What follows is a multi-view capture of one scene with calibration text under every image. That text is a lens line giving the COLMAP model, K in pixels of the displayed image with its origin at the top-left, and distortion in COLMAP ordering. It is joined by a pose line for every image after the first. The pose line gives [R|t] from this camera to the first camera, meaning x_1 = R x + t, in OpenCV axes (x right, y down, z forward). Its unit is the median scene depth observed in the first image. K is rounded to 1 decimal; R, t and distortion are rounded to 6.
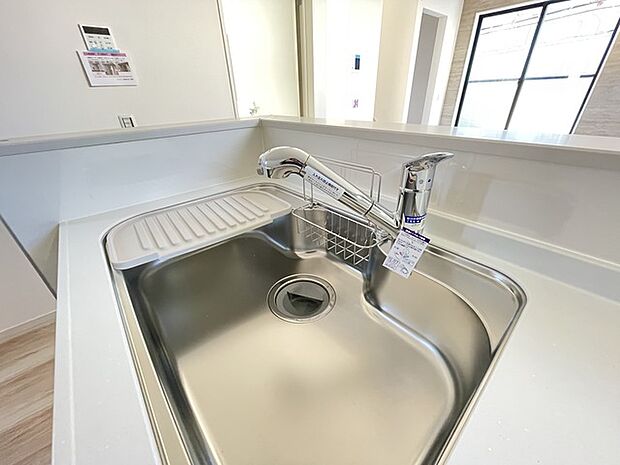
lens RADIAL K [[252.5, 0, 310.0], [0, 252.5, 232.5], [0, 0, 1]] dist [-0.003675, -0.000243]
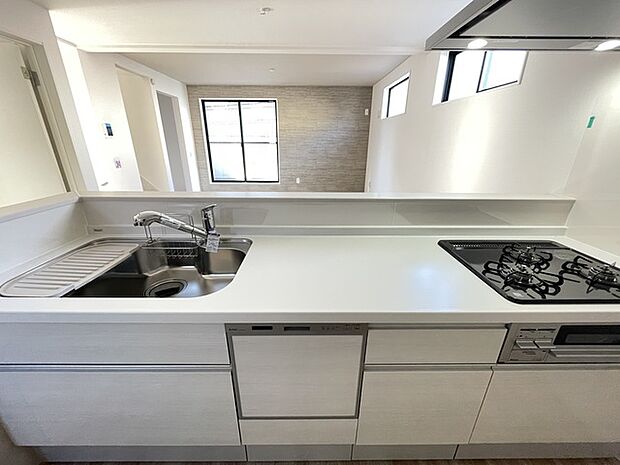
lens RADIAL K [[252.5, 0, 310.0], [0, 252.5, 232.5], [0, 0, 1]] dist [-0.003675, -0.000243]
pose [[0.656362, -0.231479, 0.718057, -0.484553], [0.342815, 0.939344, -0.010545, 0.216185], [-0.672062, 0.253082, 0.695904, -0.899070]]
